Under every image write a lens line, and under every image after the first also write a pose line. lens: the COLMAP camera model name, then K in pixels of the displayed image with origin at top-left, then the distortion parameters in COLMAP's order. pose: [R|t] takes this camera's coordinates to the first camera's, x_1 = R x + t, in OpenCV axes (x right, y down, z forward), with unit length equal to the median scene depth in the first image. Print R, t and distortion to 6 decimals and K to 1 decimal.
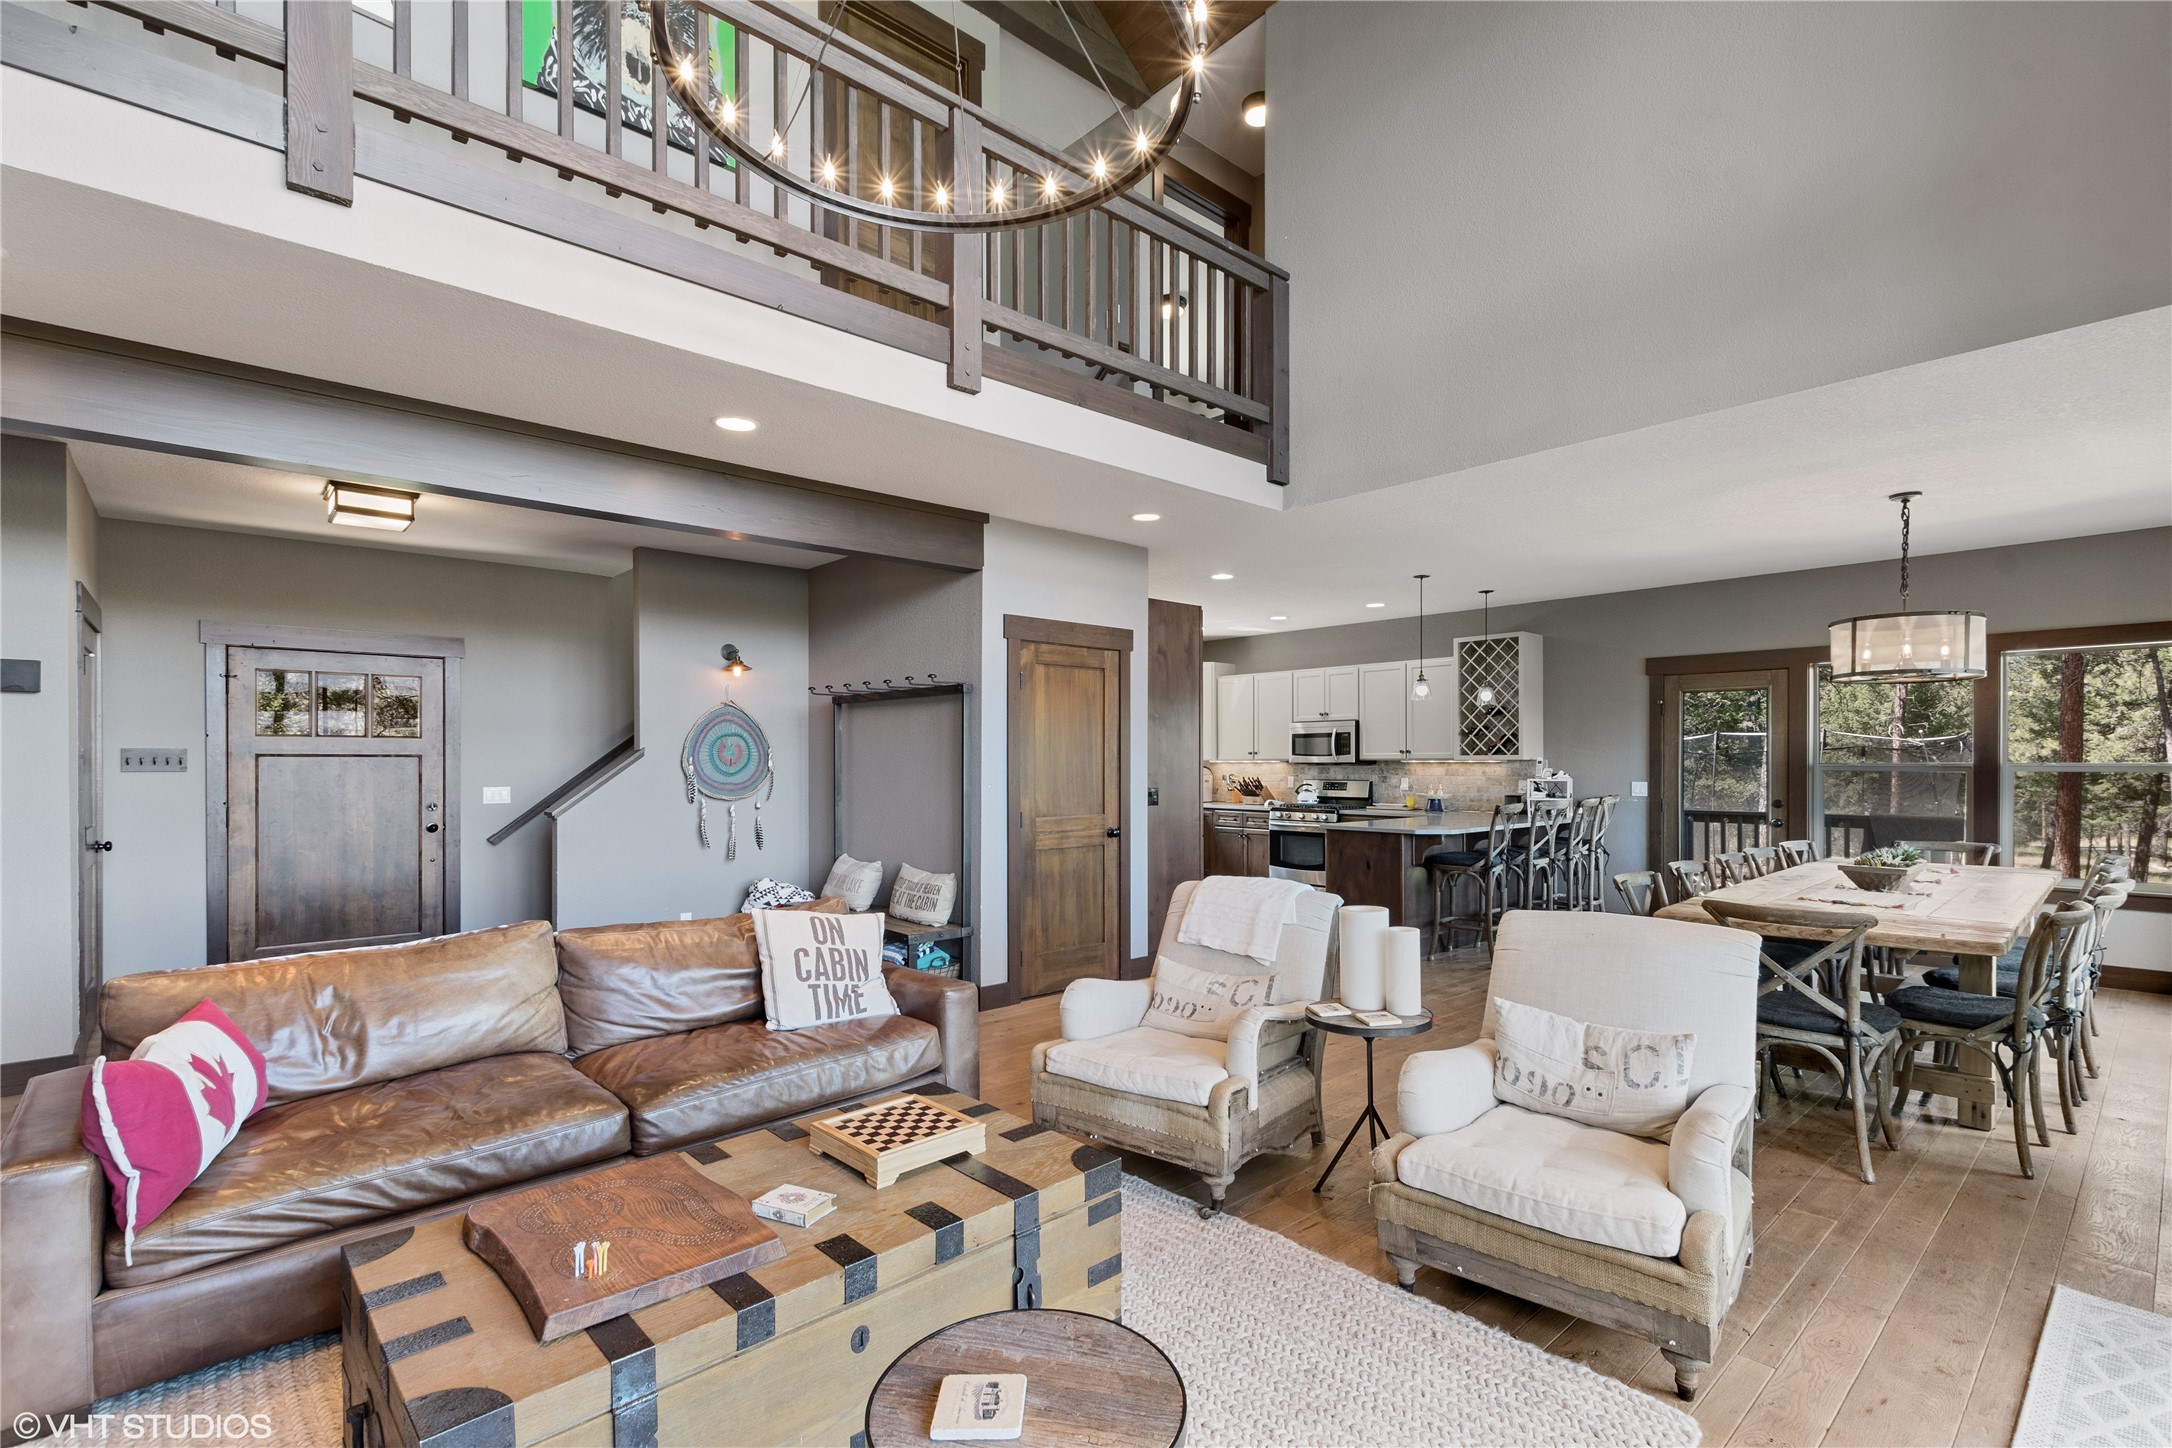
lens RADIAL K [[982.4, 0, 1082.2], [0, 982.4, 764.4], [0, 0, 1]] dist [0.009844, -0.000059]
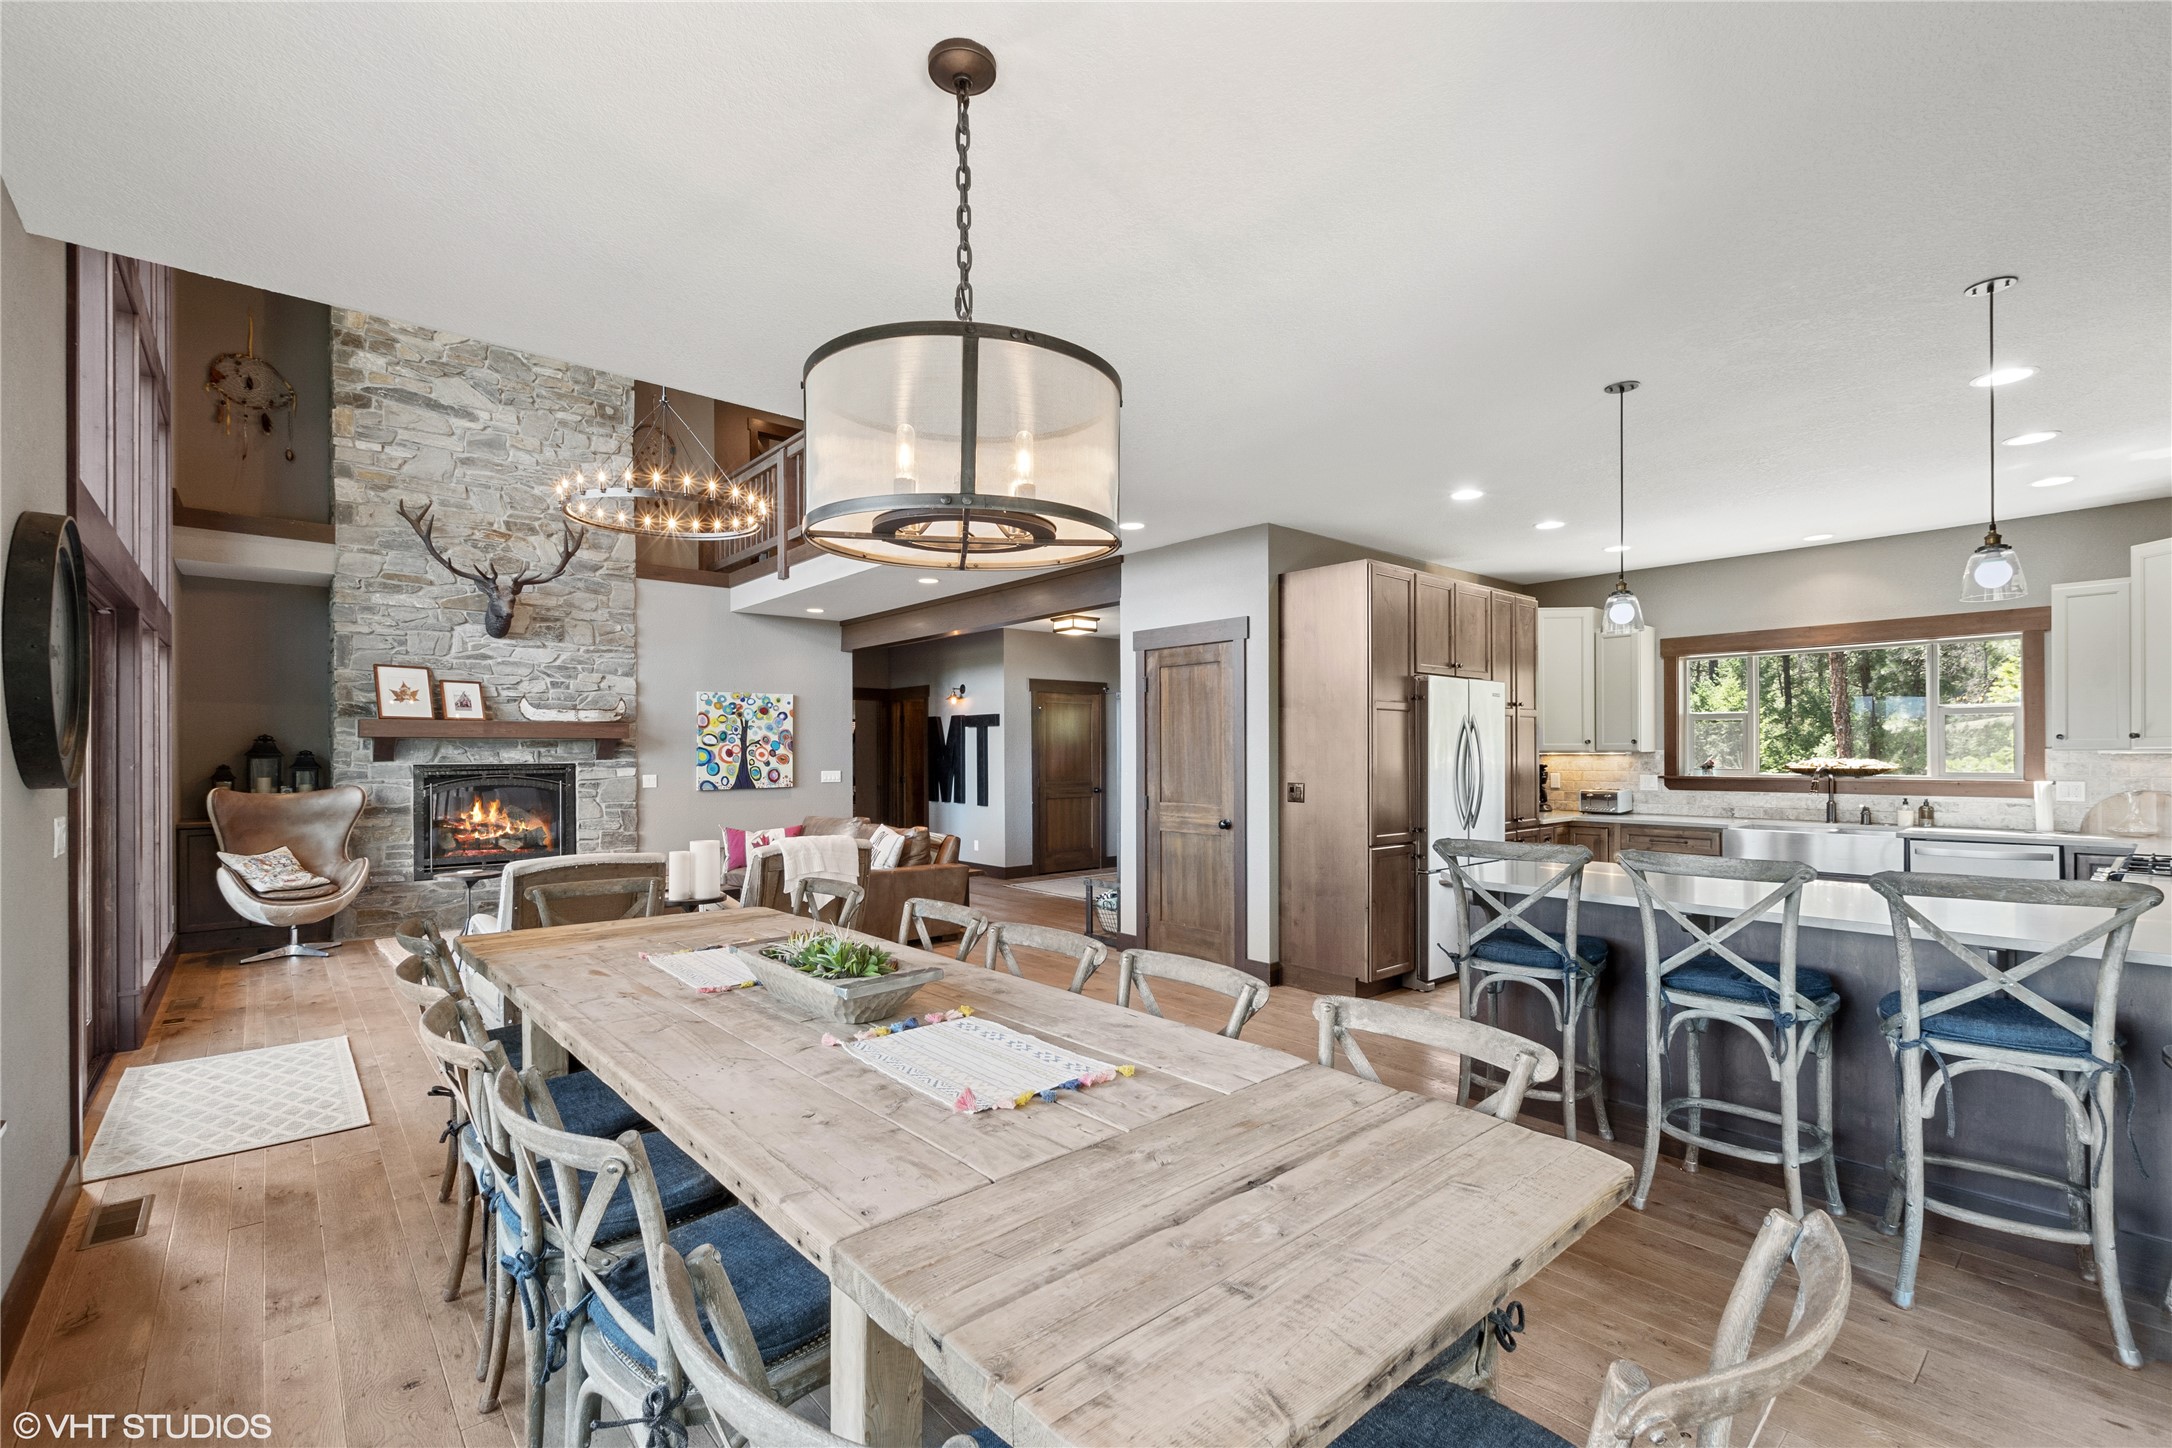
lens RADIAL K [[947.5, 0, 1096.6], [0, 947.5, 752.9], [0, 0, 1]] dist [0.002500, -0.000697]
pose [[-0.012548, 0.003436, -0.999915, 0.905134], [-0.000809, 0.999994, 0.003447, -0.005657], [0.999921, 0.000852, -0.012545, 0.802339]]
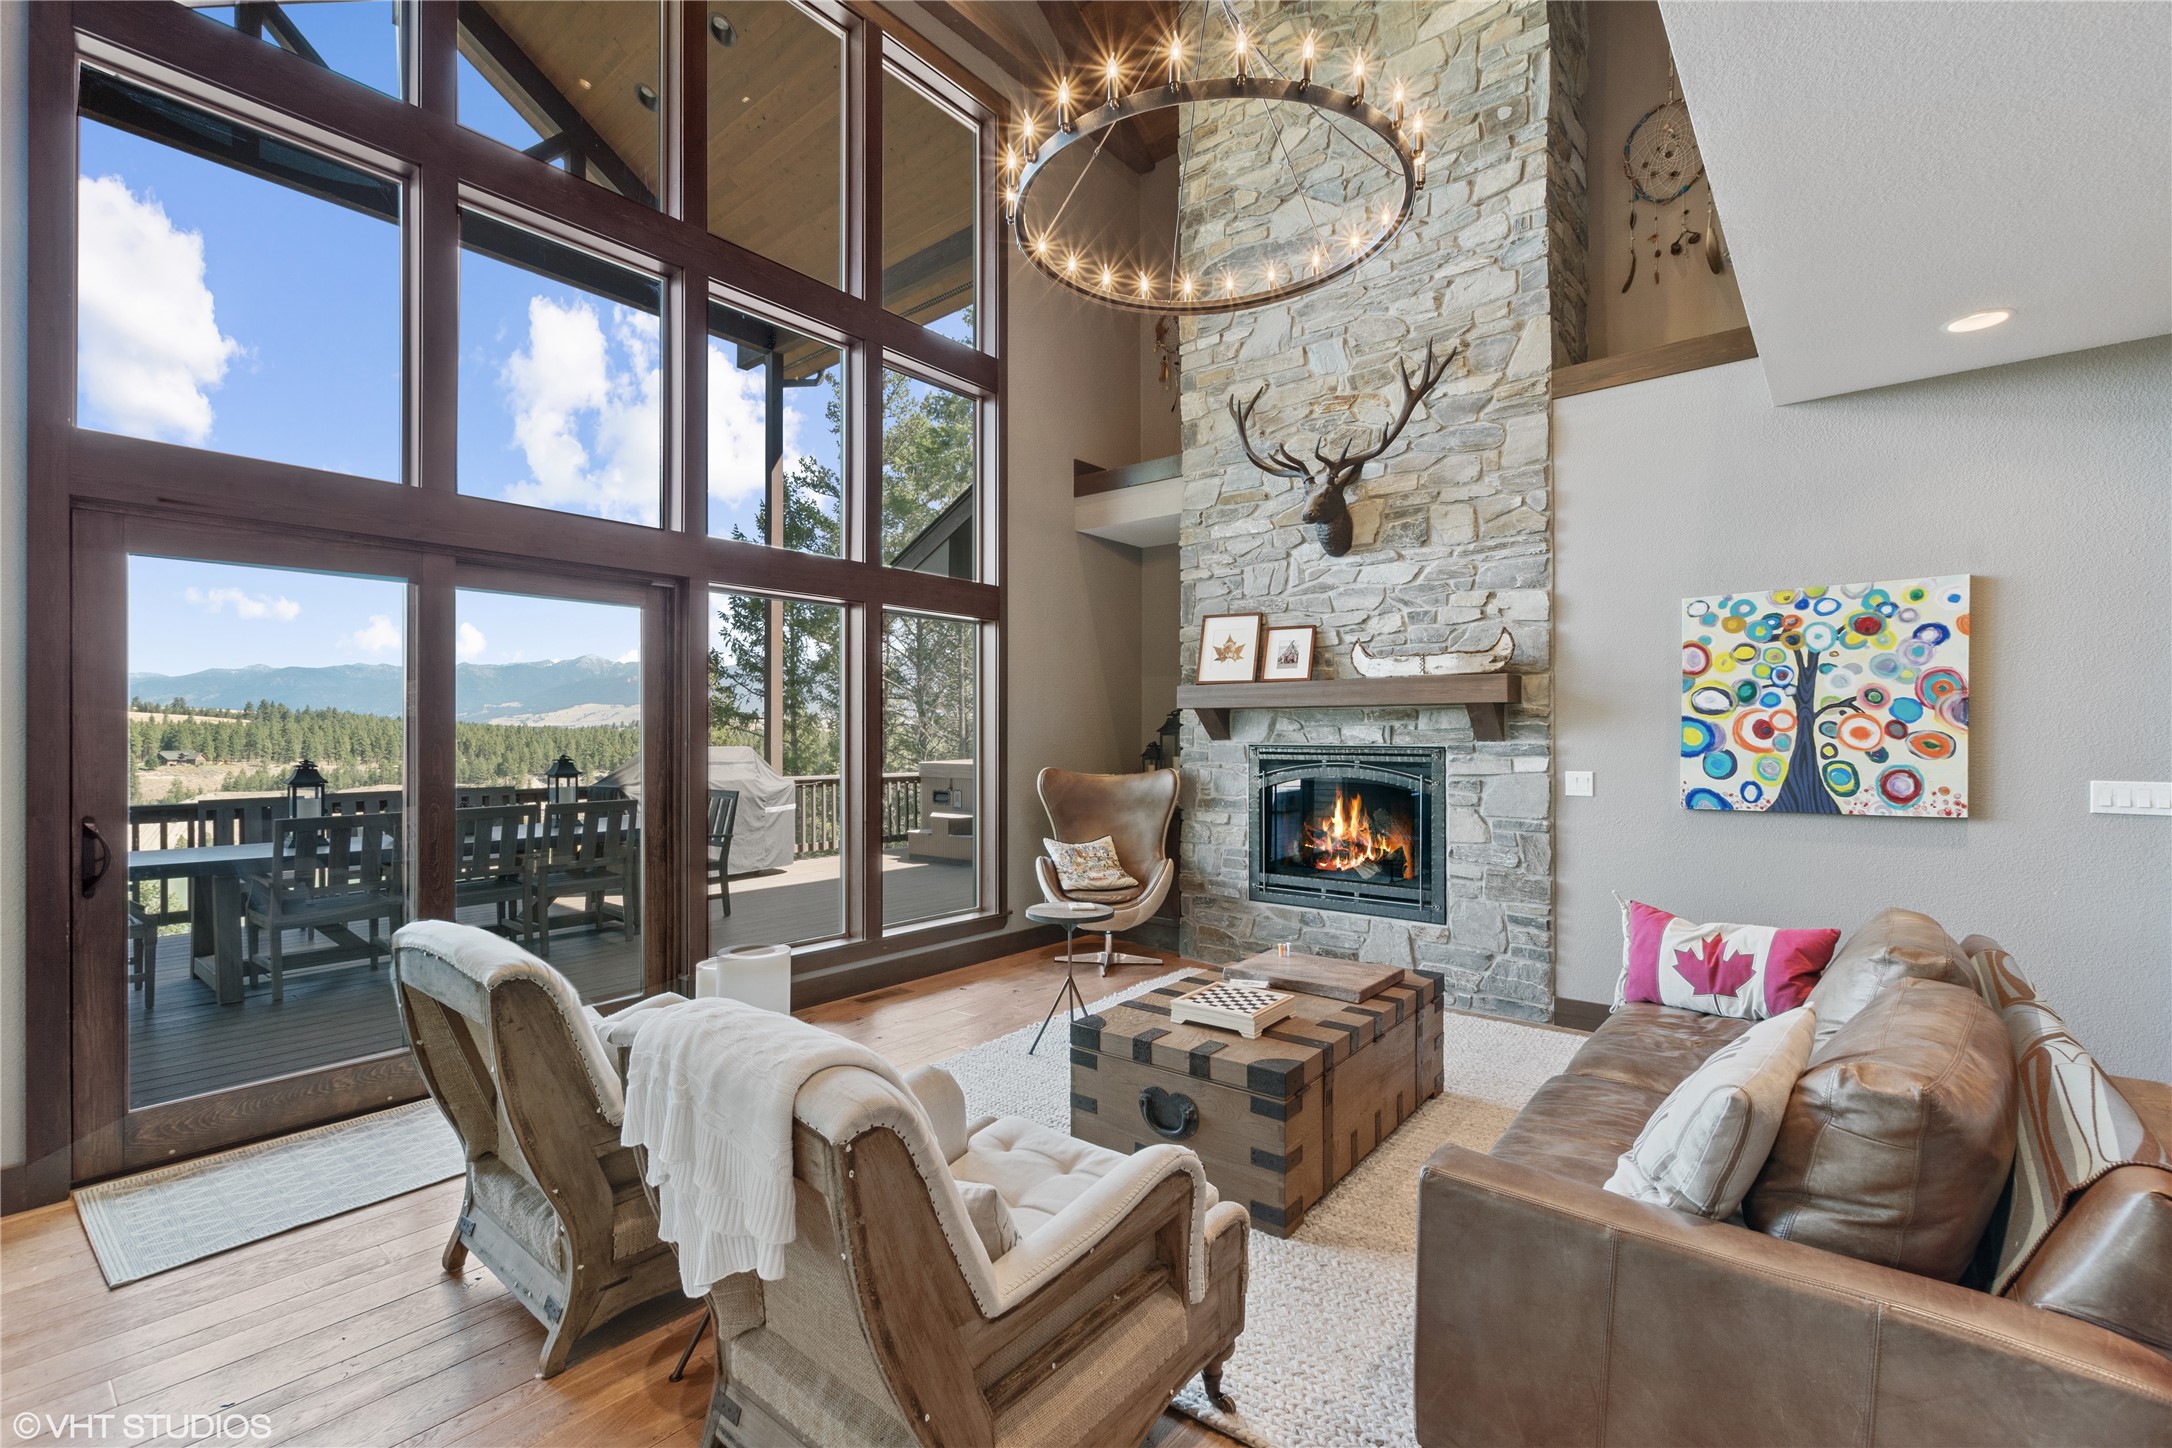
lens RADIAL K [[946.1, 0, 1083.3], [0, 946.1, 736.3], [0, 0, 1]] dist [0.003785, -0.000257]
pose [[-0.989839, 0.002498, -0.142172, 0.085208], [0.001519, 0.999974, 0.006996, -0.000919], [0.142186, 0.006709, -0.989817, 0.791106]]
